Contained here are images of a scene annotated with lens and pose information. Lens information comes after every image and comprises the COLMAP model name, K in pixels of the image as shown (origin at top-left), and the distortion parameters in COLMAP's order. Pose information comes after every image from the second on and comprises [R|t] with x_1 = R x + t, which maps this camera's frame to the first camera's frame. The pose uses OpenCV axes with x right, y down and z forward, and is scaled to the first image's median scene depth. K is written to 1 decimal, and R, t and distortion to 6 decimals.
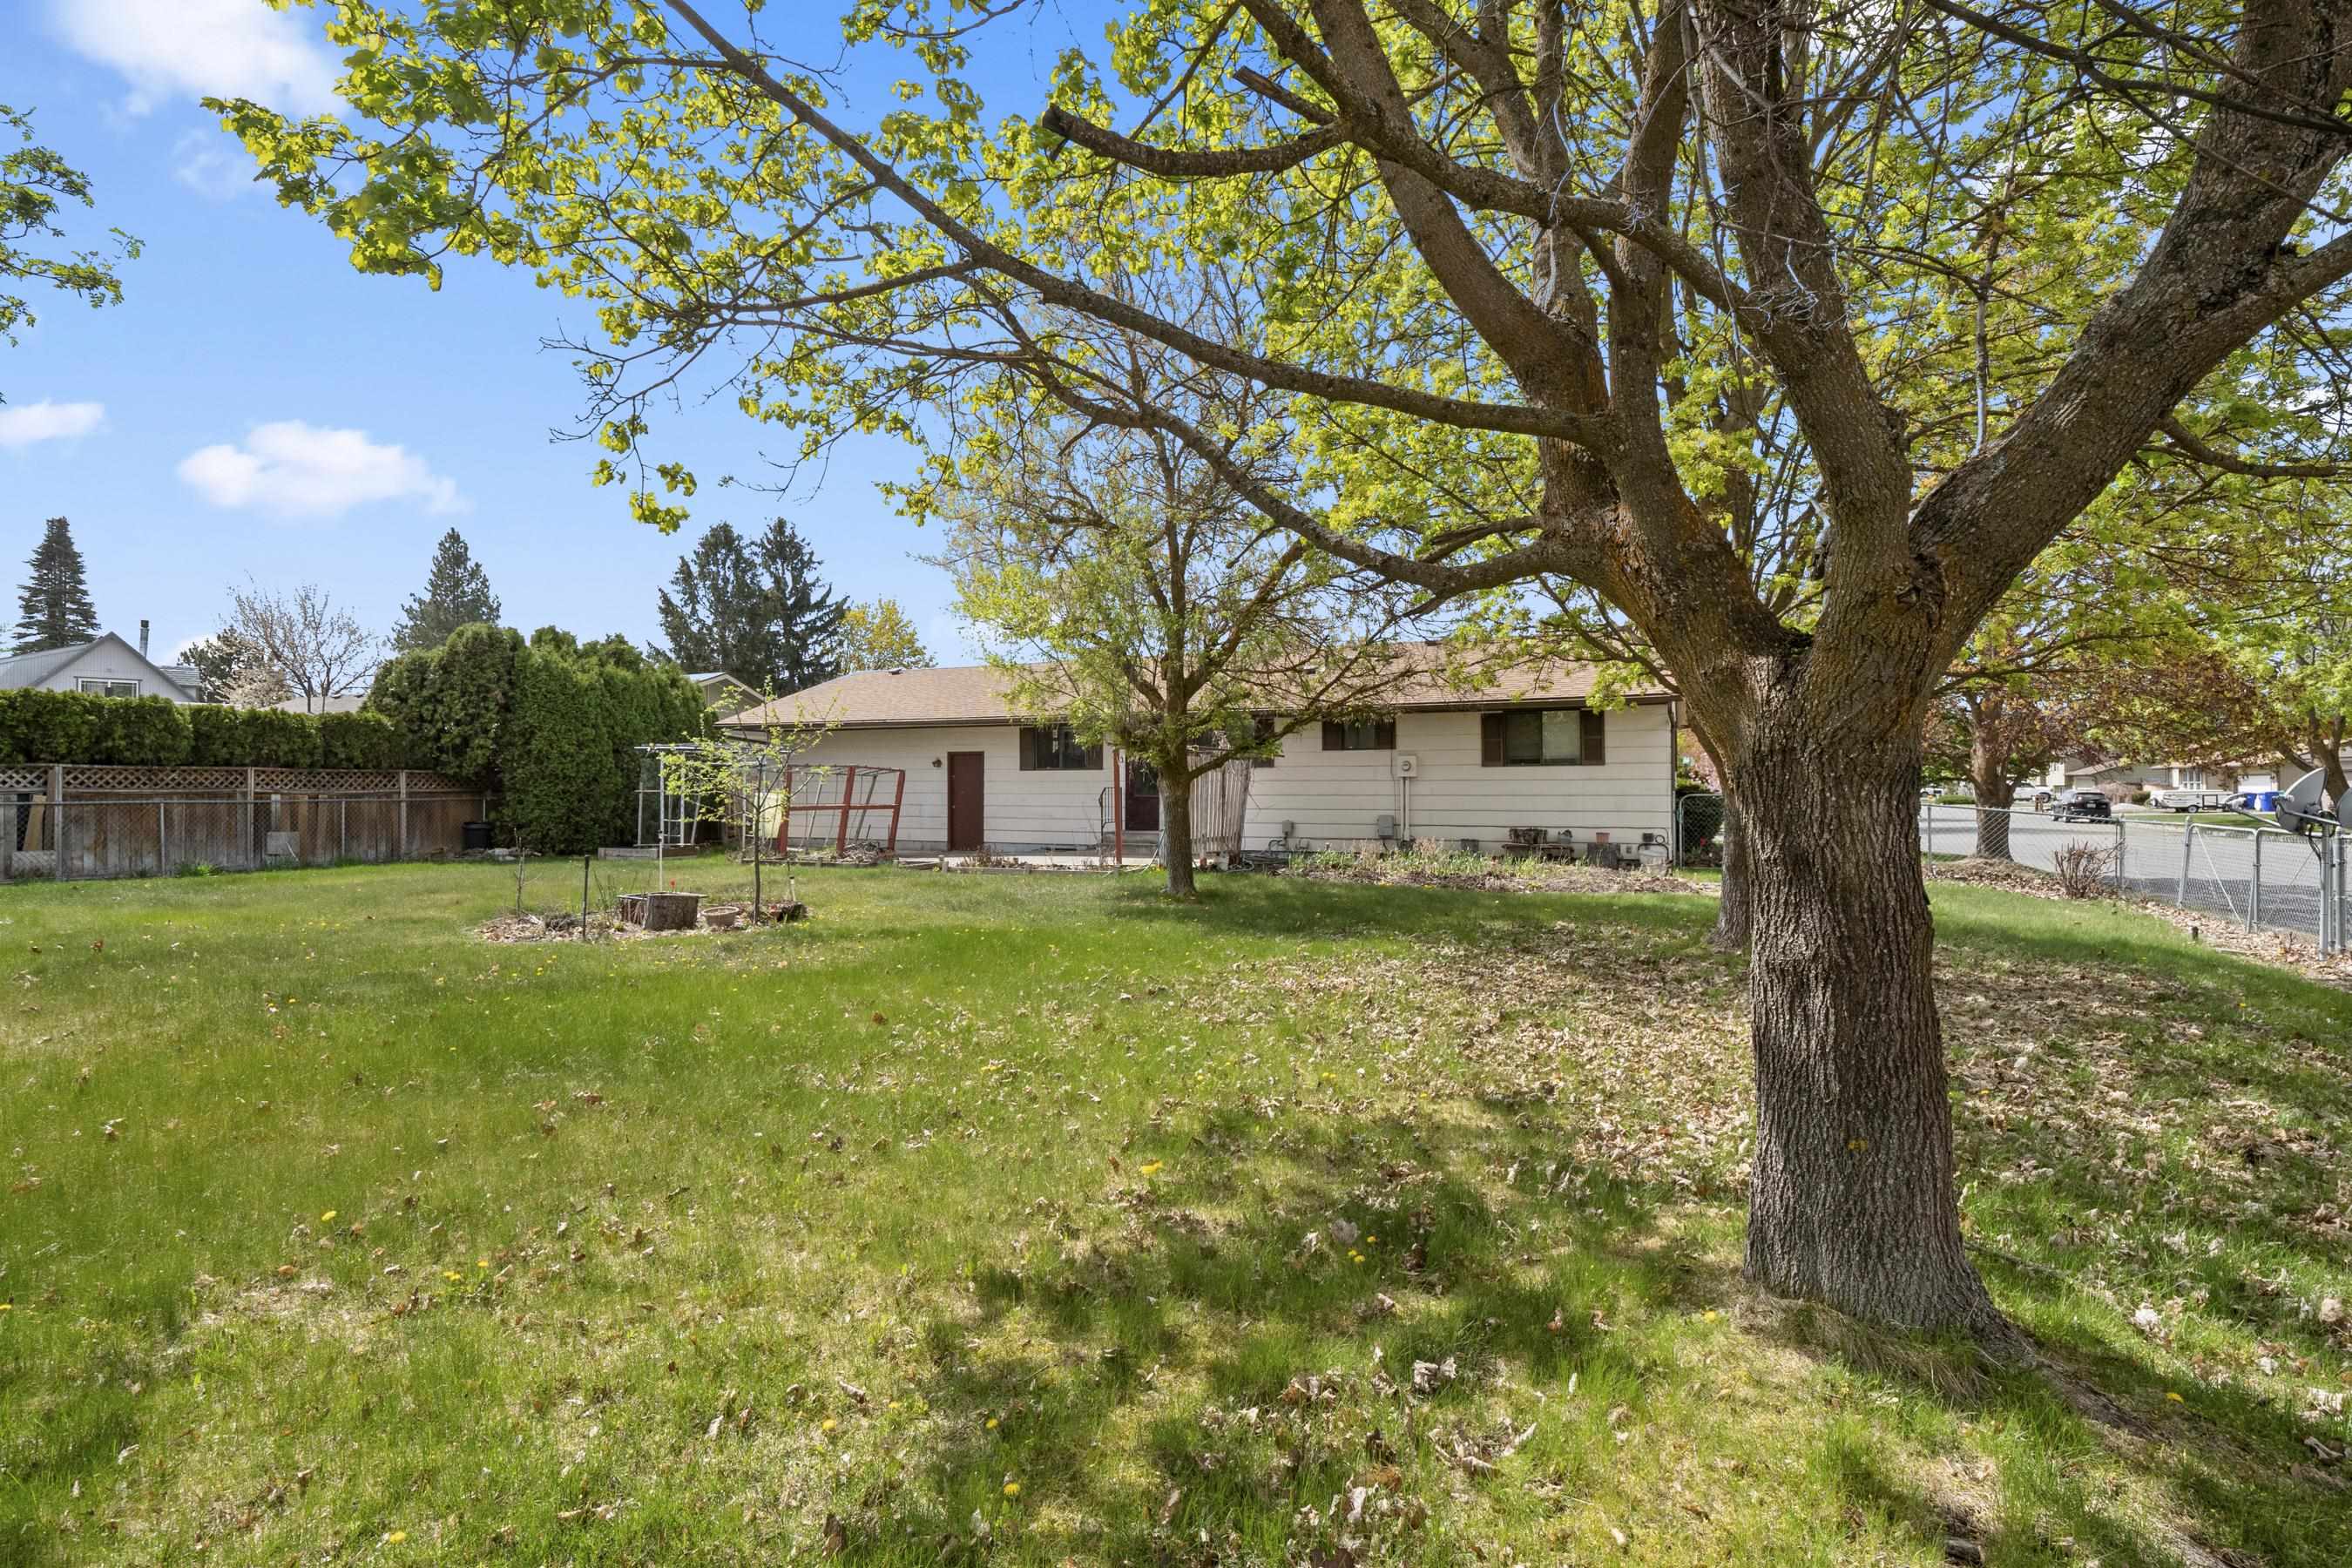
lens RADIAL K [[1145.7, 0, 1161.8], [0, 1145.7, 762.7], [0, 0, 1]] dist [0.001182, -0.012965]
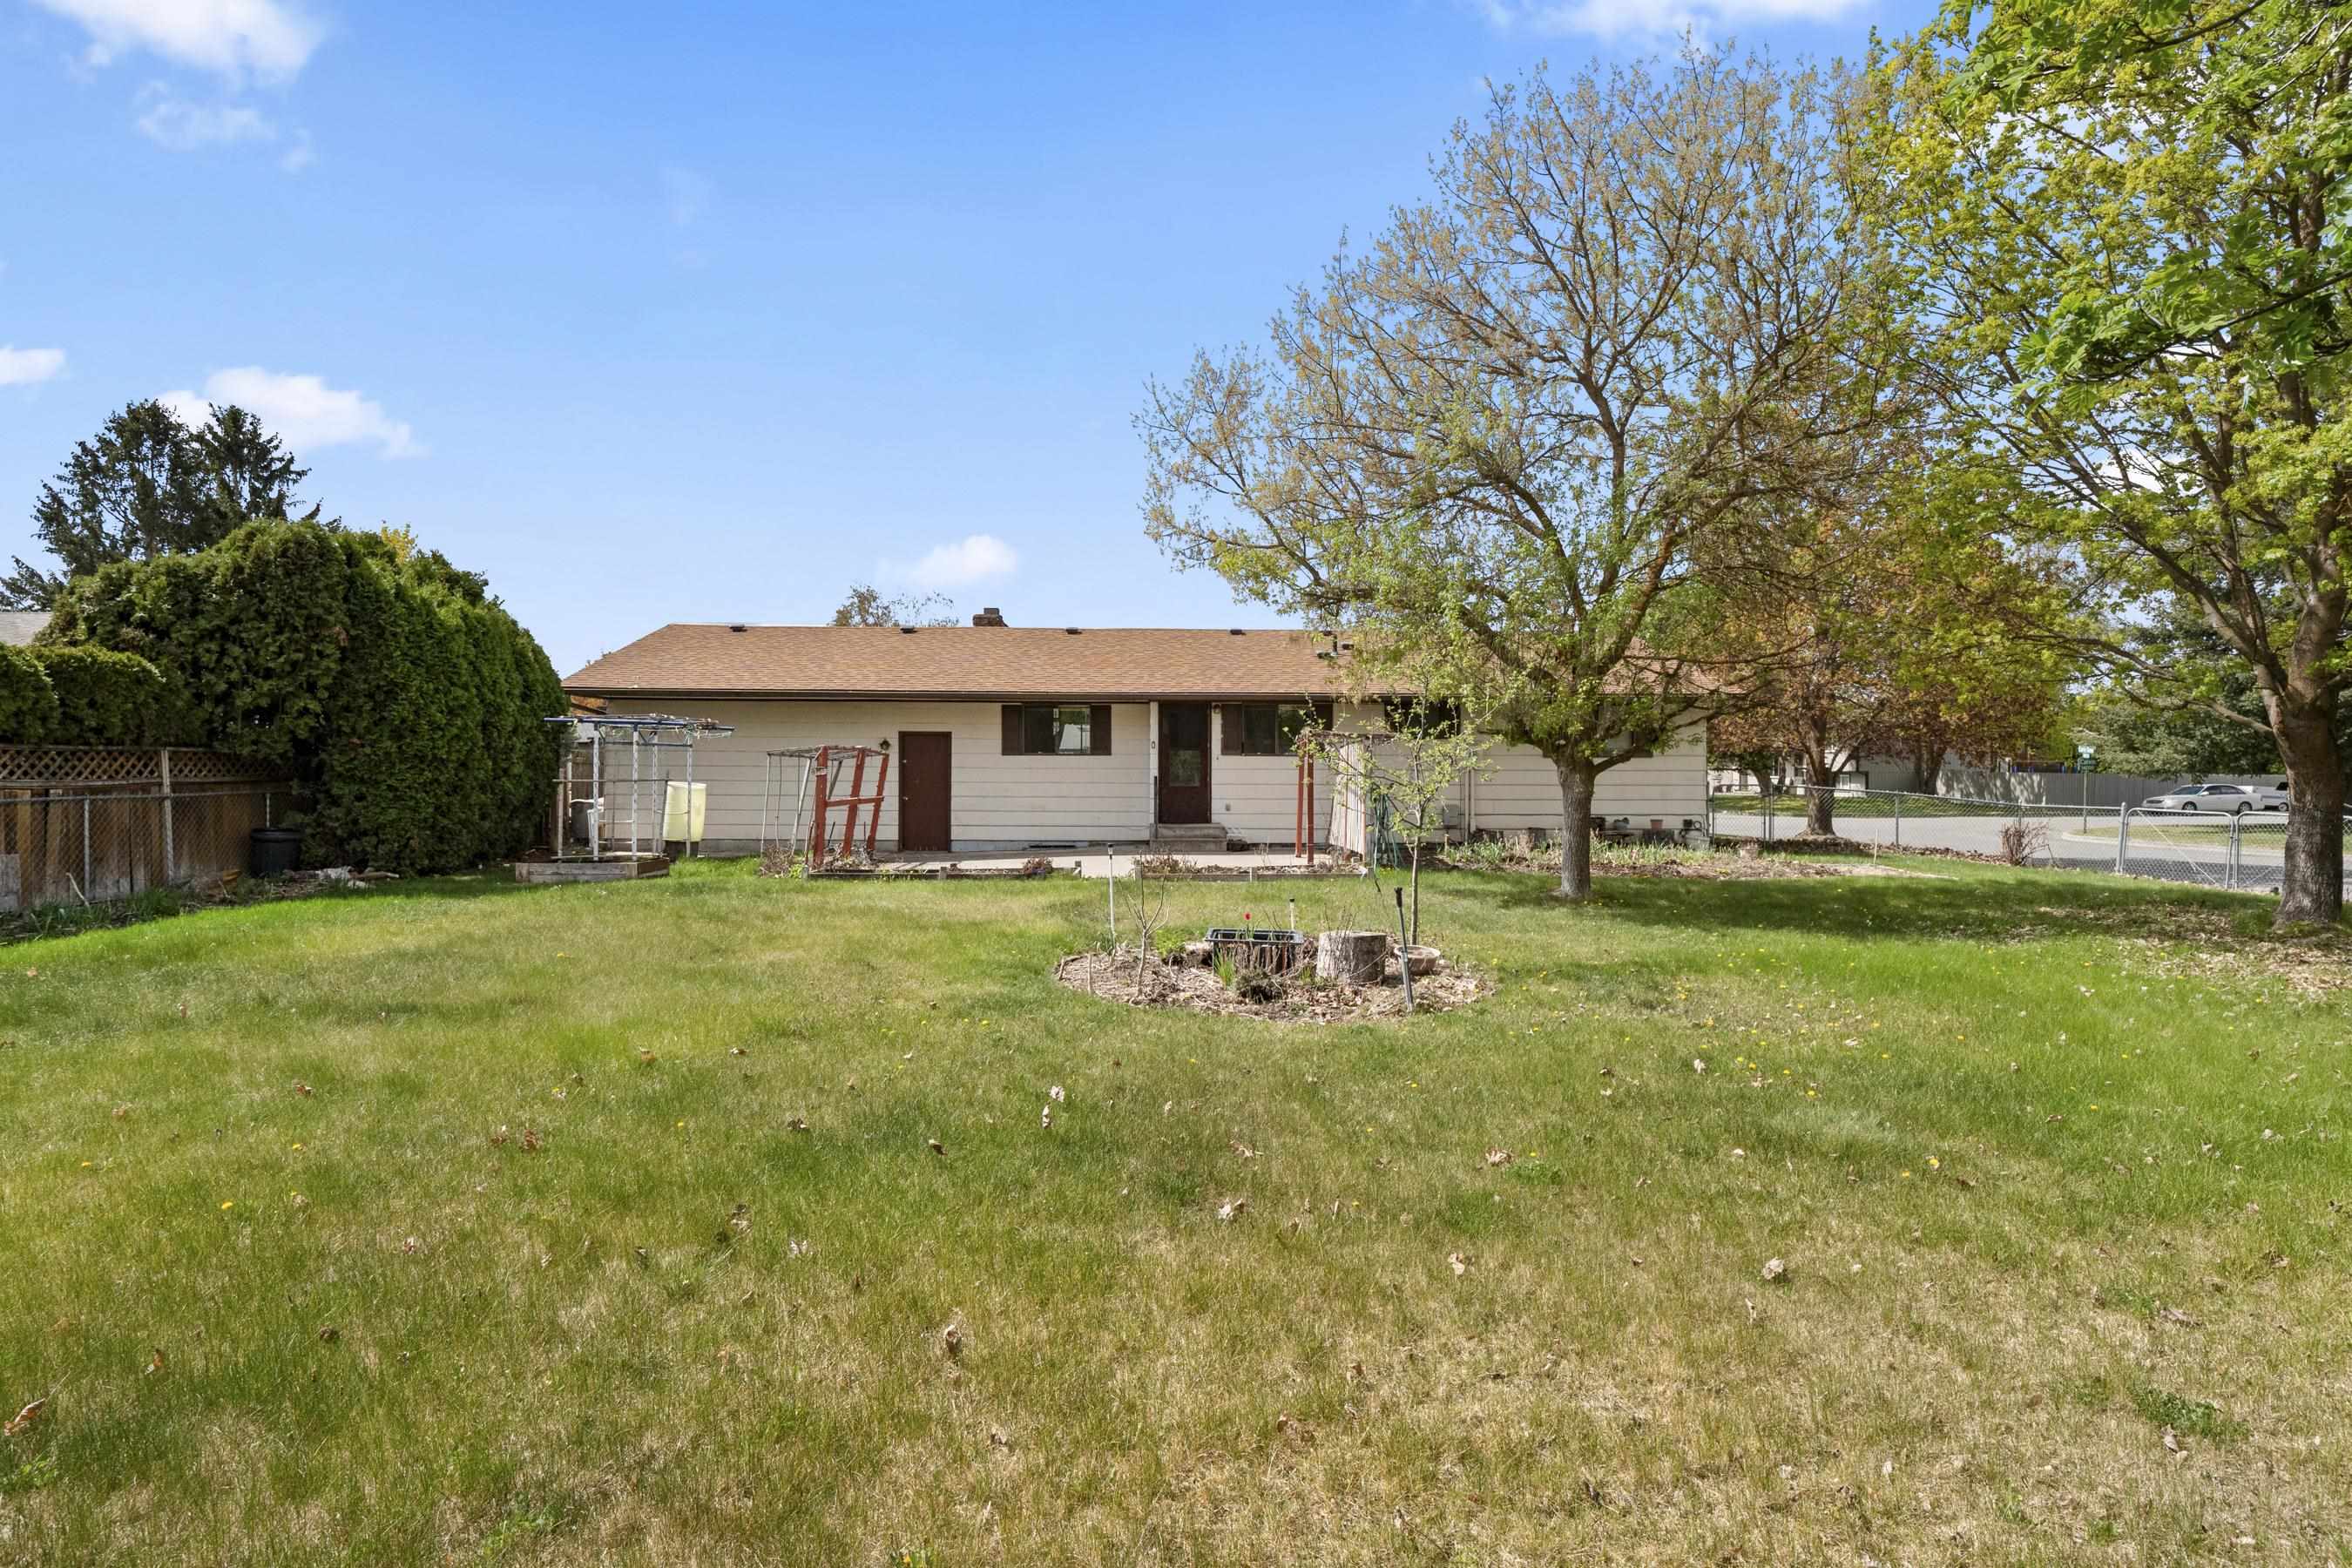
lens RADIAL K [[1142.7, 0, 1160.7], [0, 1142.7, 769.9], [0, 0, 1]] dist [0.003993, -0.015503]
pose [[0.892612, 0.003133, 0.450816, -0.403188], [-0.014073, 0.999682, 0.020916, -0.001535], [-0.450607, -0.025014, 0.892372, 0.188258]]
